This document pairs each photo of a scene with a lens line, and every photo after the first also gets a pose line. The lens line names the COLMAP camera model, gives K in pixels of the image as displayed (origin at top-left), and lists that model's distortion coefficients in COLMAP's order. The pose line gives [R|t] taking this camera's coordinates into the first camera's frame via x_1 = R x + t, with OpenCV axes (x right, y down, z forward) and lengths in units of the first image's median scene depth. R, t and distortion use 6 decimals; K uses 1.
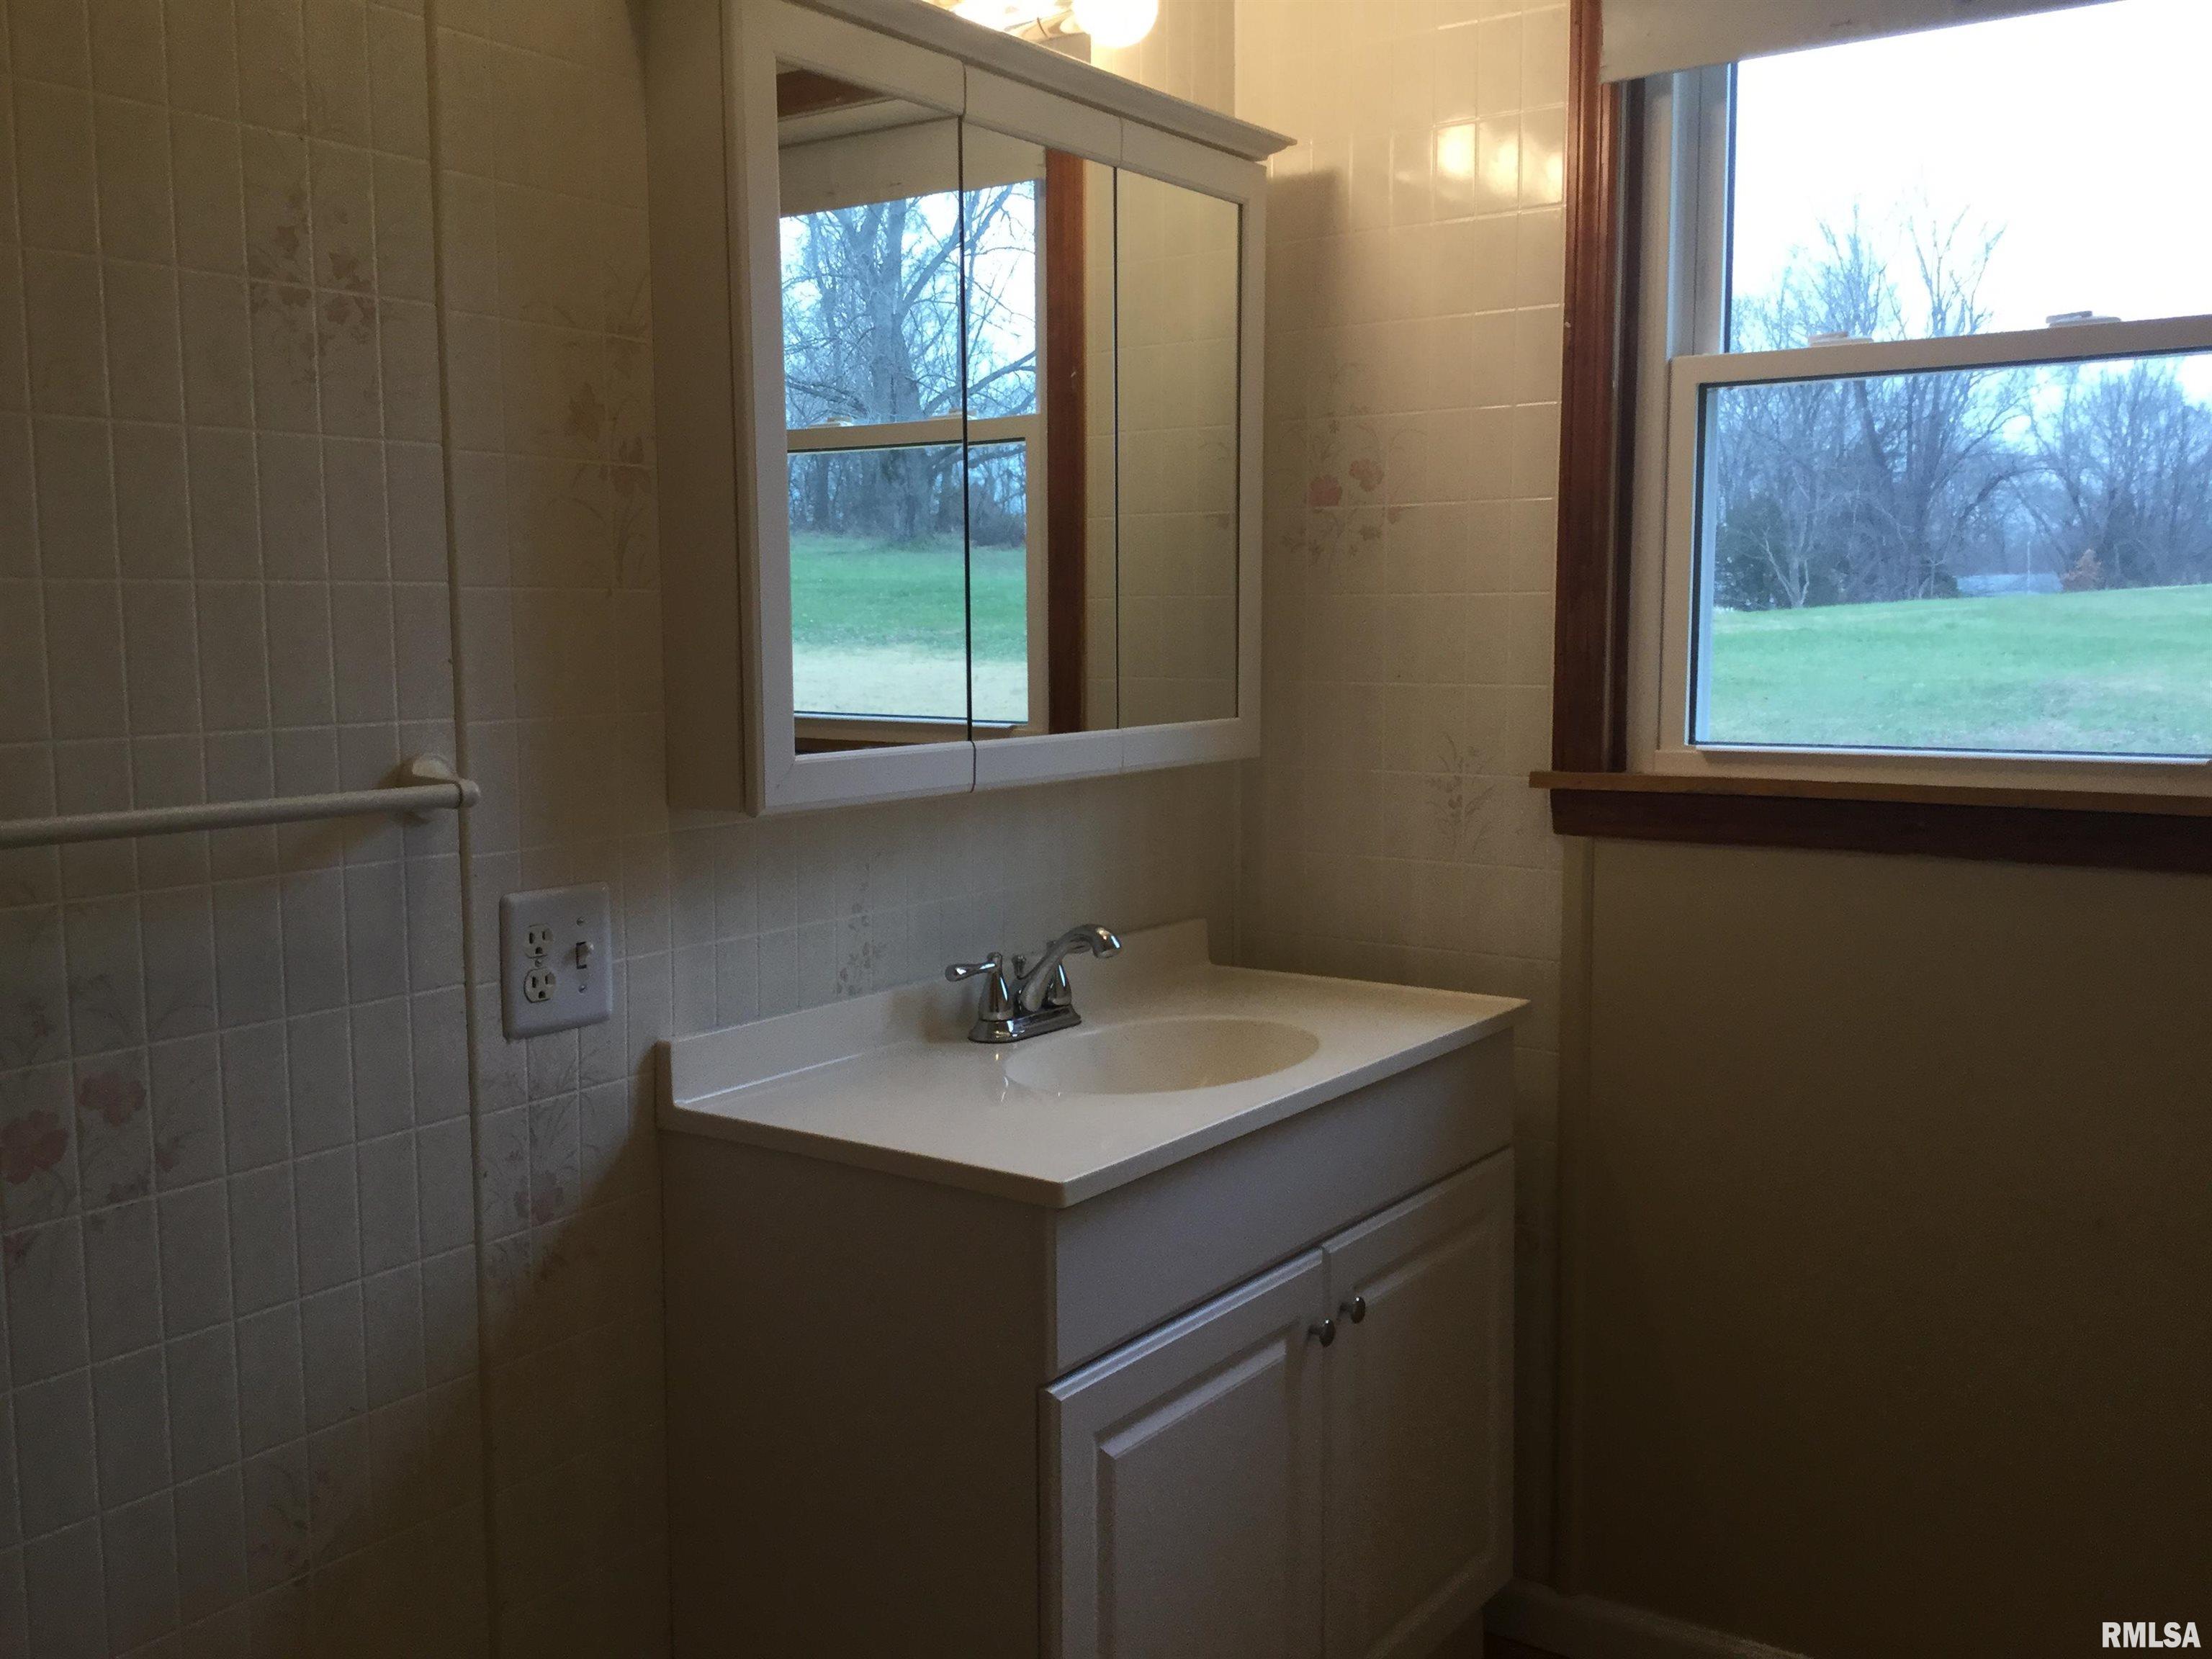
lens RADIAL K [[2054.4, 0, 1106.0], [0, 2054.4, 829.5], [0, 0, 1]] dist [0.126142, -0.278801]
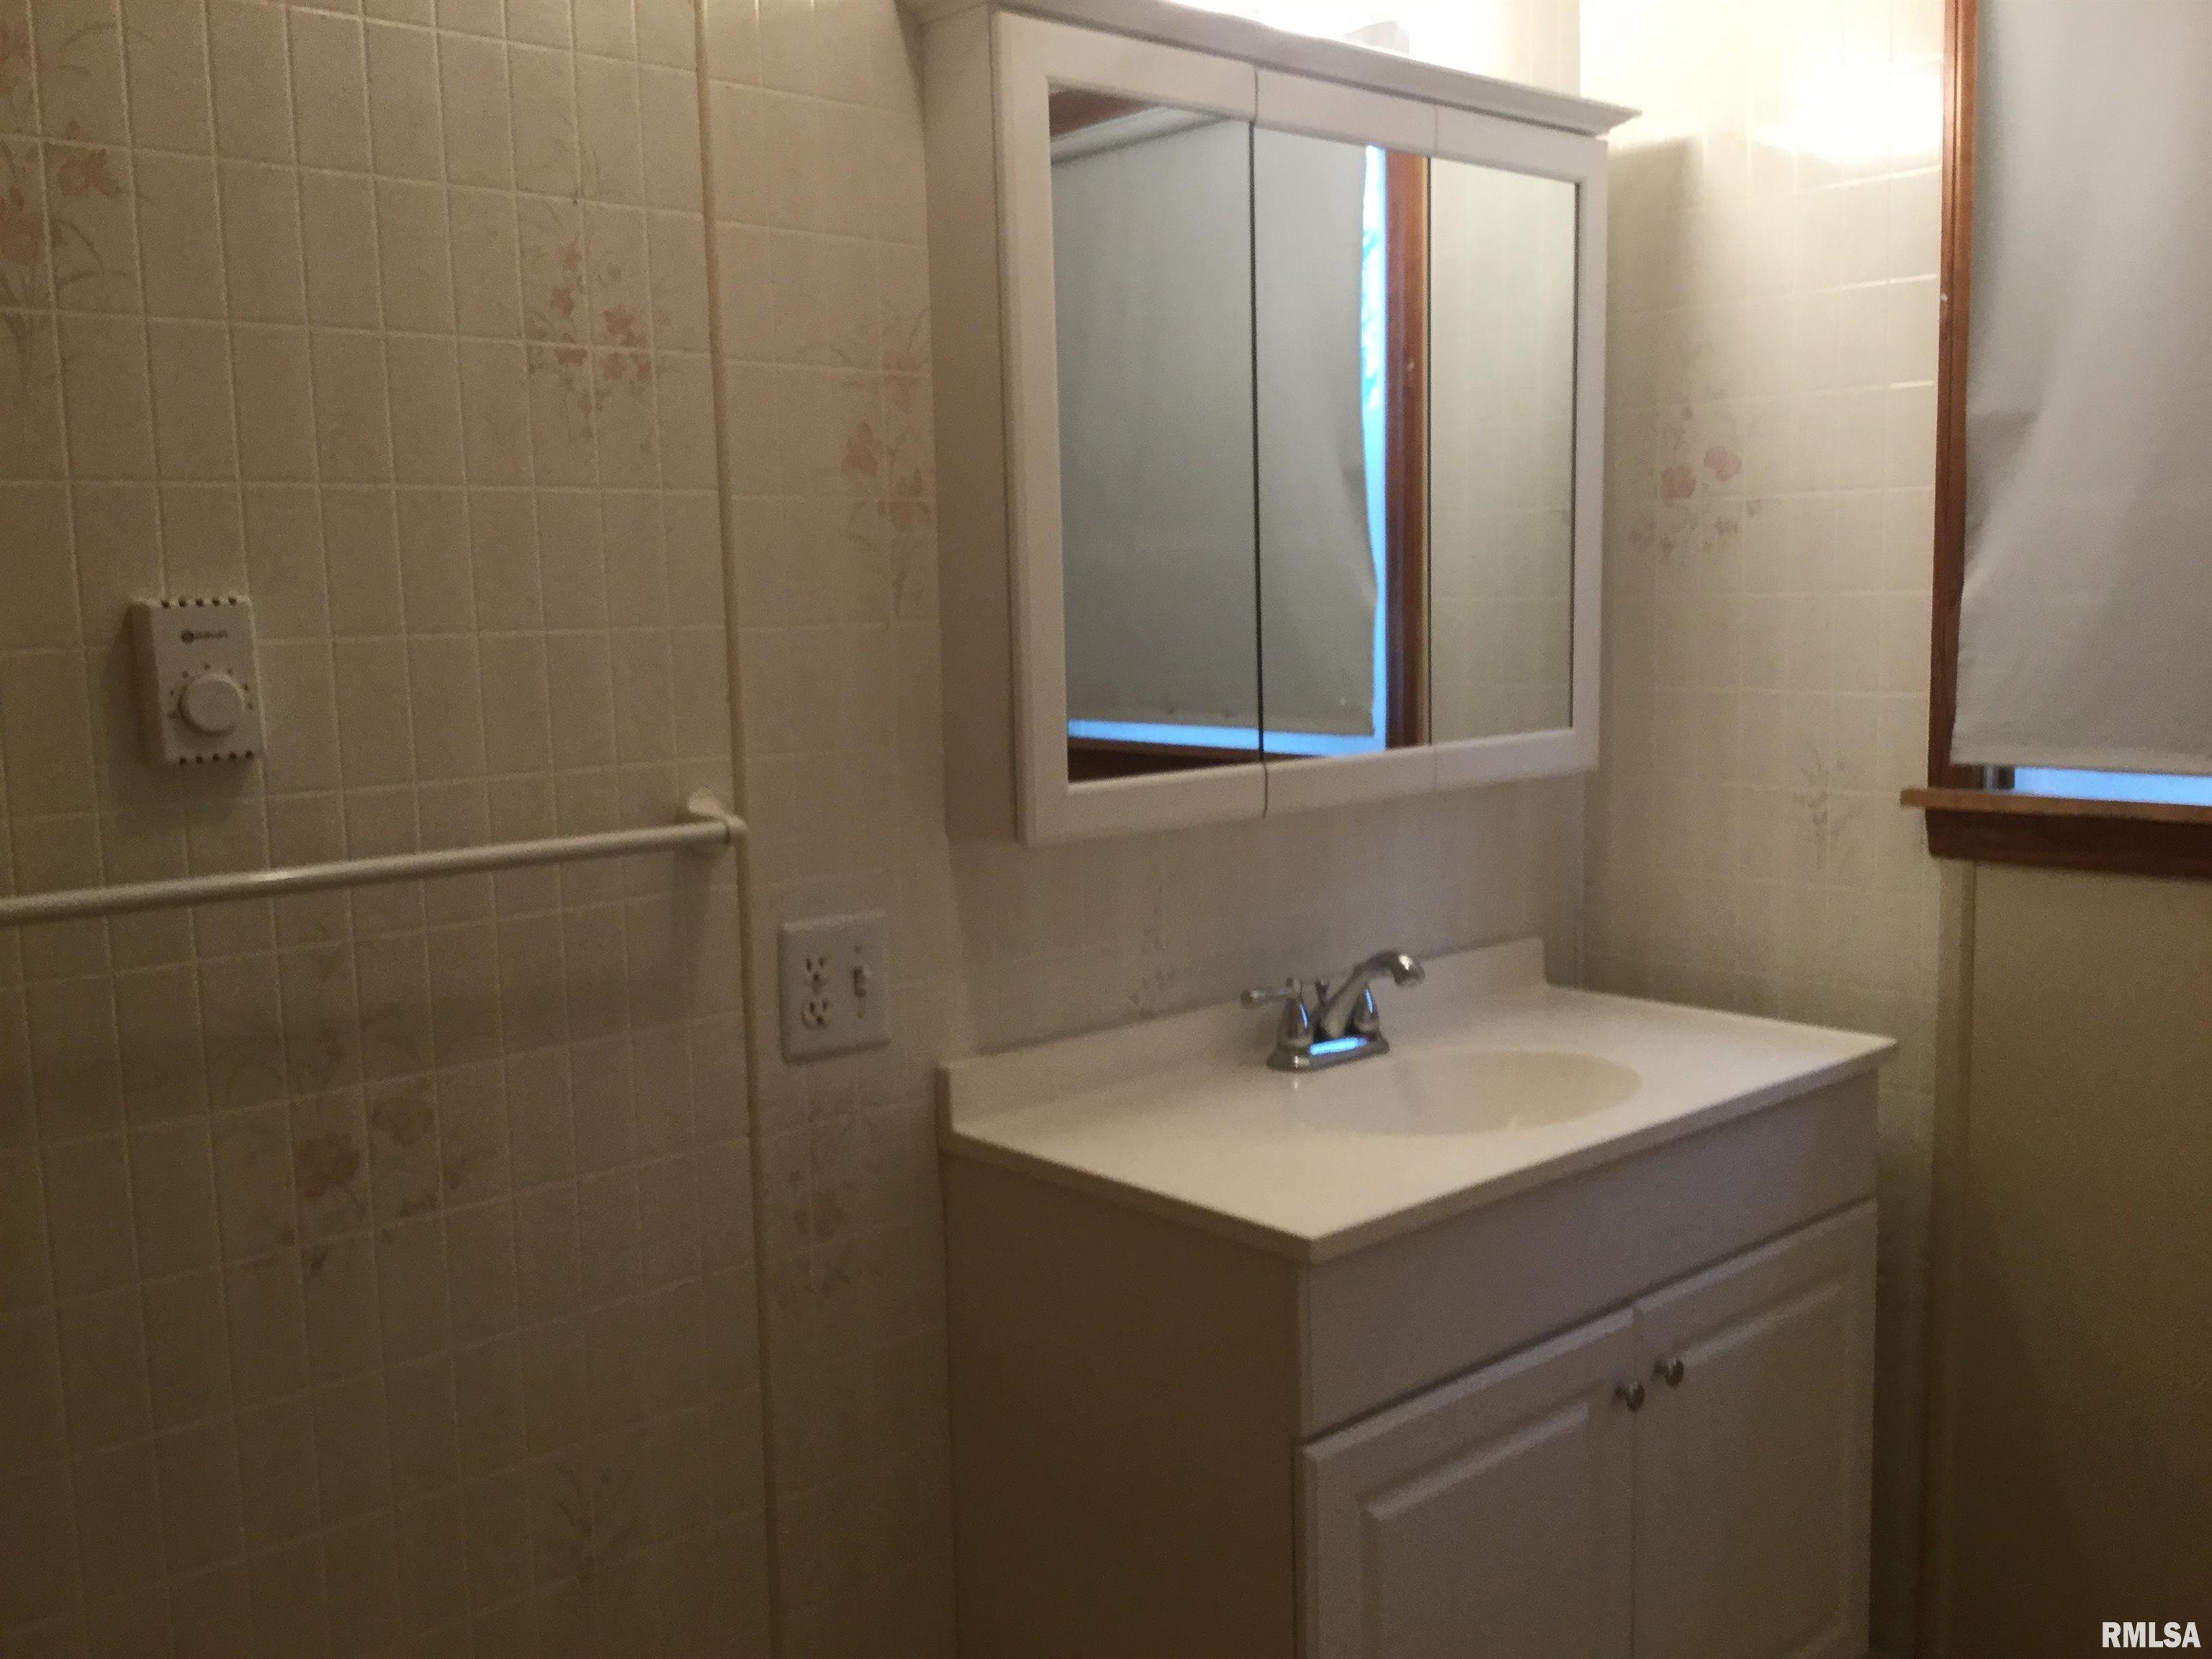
lens RADIAL K [[2025.2, 0, 1106.0], [0, 2025.2, 829.5], [0, 0, 1]] dist [0.167754, -0.530278]
pose [[0.972472, 0.010108, -0.232799, 0.086823], [-0.004555, 0.999692, 0.024381, -0.035105], [0.232973, -0.022649, 0.972219, 0.046690]]
